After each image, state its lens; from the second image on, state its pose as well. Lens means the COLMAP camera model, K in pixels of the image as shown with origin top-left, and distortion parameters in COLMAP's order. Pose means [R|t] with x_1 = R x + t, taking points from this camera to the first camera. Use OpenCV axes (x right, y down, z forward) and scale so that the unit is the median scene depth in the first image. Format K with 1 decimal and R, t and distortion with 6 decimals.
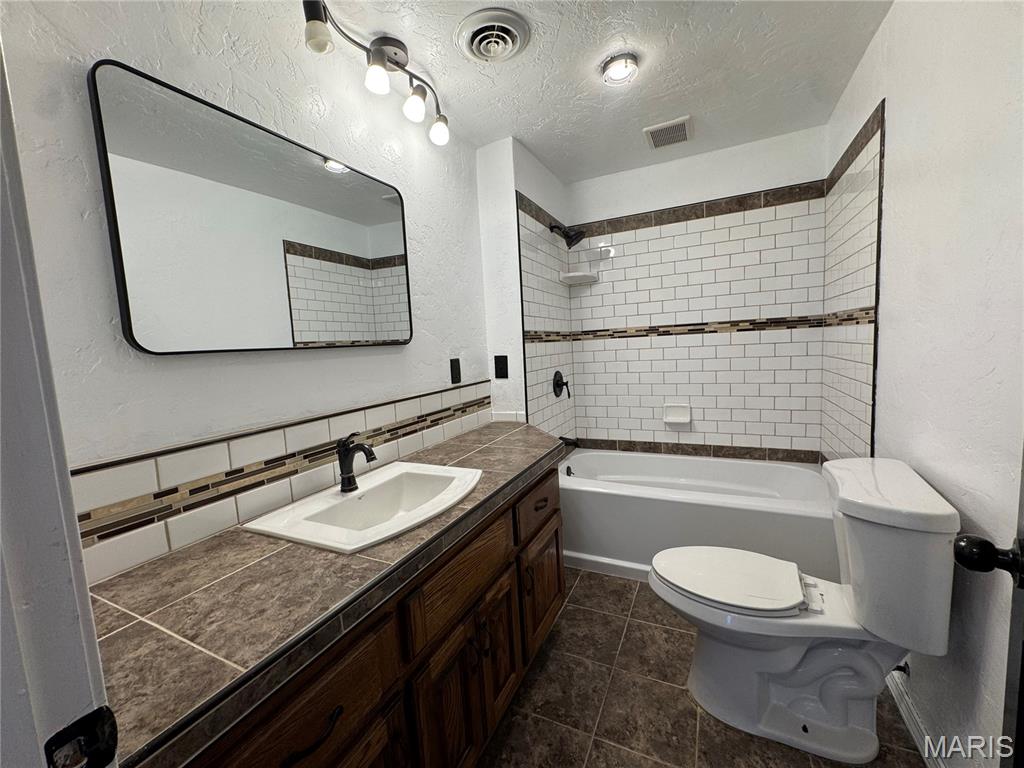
lens RADIAL K [[408.2, 0, 511.6], [0, 408.2, 384.5], [0, 0, 1]] dist [-0.002828, 0.000091]
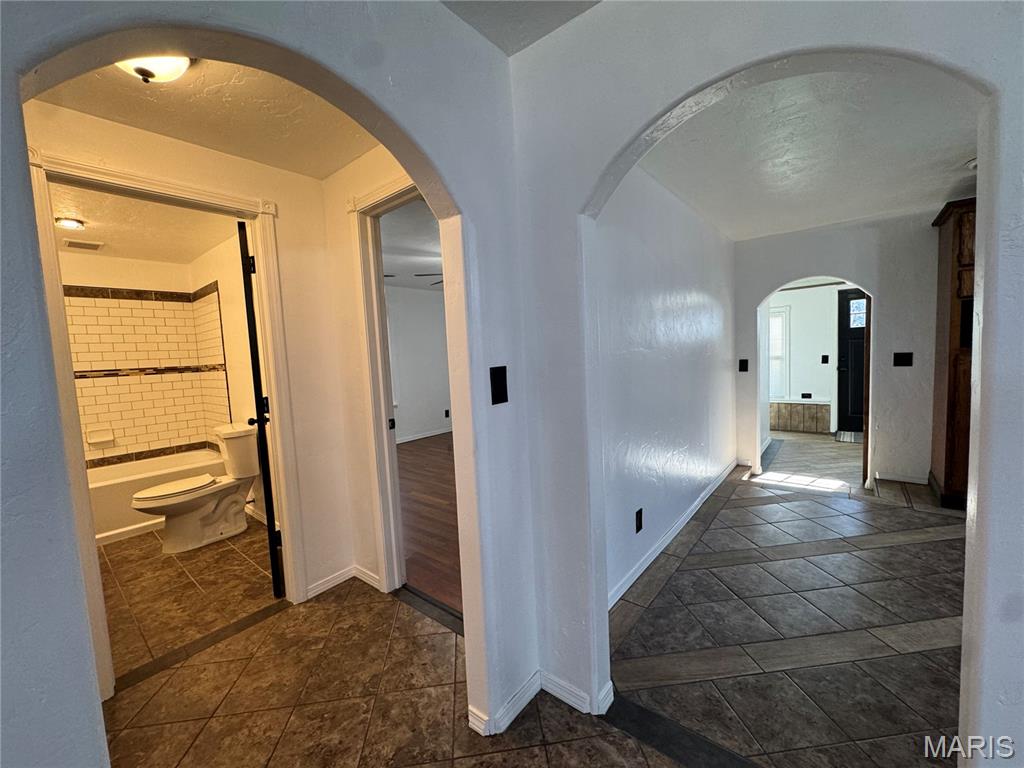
lens RADIAL K [[408.2, 0, 511.6], [0, 408.2, 384.5], [0, 0, 1]] dist [-0.002828, 0.000091]
pose [[0.235446, -0.033211, 0.971320, -0.647771], [0.130978, 0.991383, 0.002148, 0.088567], [-0.963021, 0.126716, 0.237767, -0.733873]]
